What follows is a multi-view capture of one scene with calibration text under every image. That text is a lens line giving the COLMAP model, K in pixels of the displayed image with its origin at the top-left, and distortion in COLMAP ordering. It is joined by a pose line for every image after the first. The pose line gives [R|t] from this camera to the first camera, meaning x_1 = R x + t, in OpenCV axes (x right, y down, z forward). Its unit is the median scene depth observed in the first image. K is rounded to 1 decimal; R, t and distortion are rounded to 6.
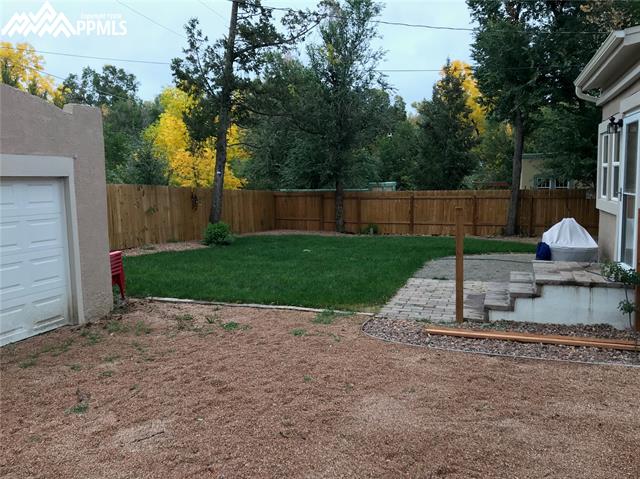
lens RADIAL K [[526.9, 0, 319.9], [0, 526.9, 238.7], [0, 0, 1]] dist [0.061407, -0.076696]
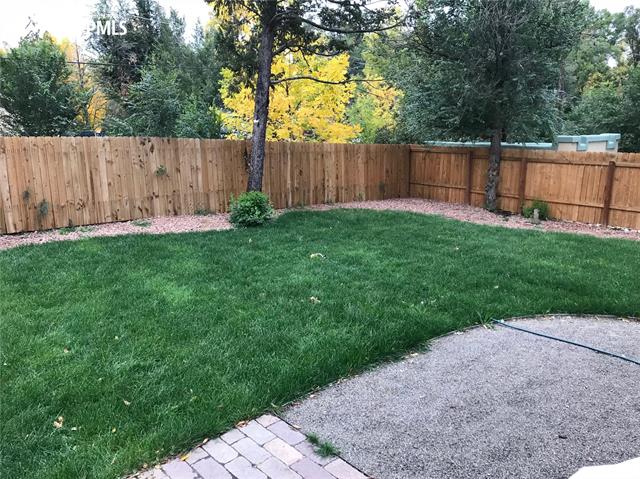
lens RADIAL K [[526.9, 0, 317.3], [0, 526.9, 236.1], [0, 0, 1]] dist [0.061407, -0.076696]
pose [[0.878477, 0.112003, -0.464472, 0.168767], [-0.062630, 0.990741, 0.120454, -0.048975], [0.473662, -0.076726, 0.877358, 0.318292]]
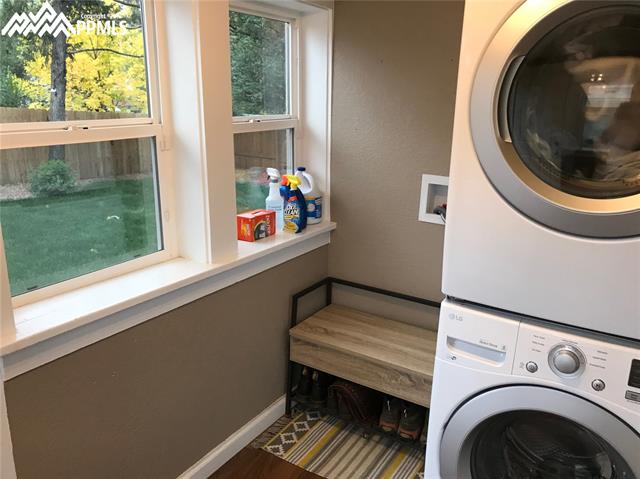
lens RADIAL K [[526.9, 0, 323.3], [0, 526.9, 232.6], [0, 0, 1]] dist [0.061407, -0.076696]
pose [[0.977599, 0.087858, -0.191265, 0.240422], [-0.059870, 0.987250, 0.147487, -0.049324], [0.201784, -0.132732, 0.970394, 0.274193]]
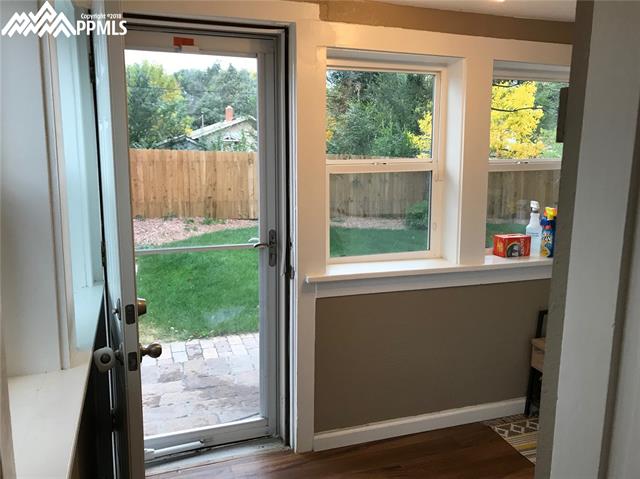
lens RADIAL K [[526.9, 0, 319.3], [0, 526.9, 242.5], [0, 0, 1]] dist [0.061407, -0.076696]
pose [[0.616671, 0.171511, -0.768310, 0.284498], [-0.108402, 0.985181, 0.132917, -0.047119], [0.779721, 0.001320, 0.626125, 0.251759]]
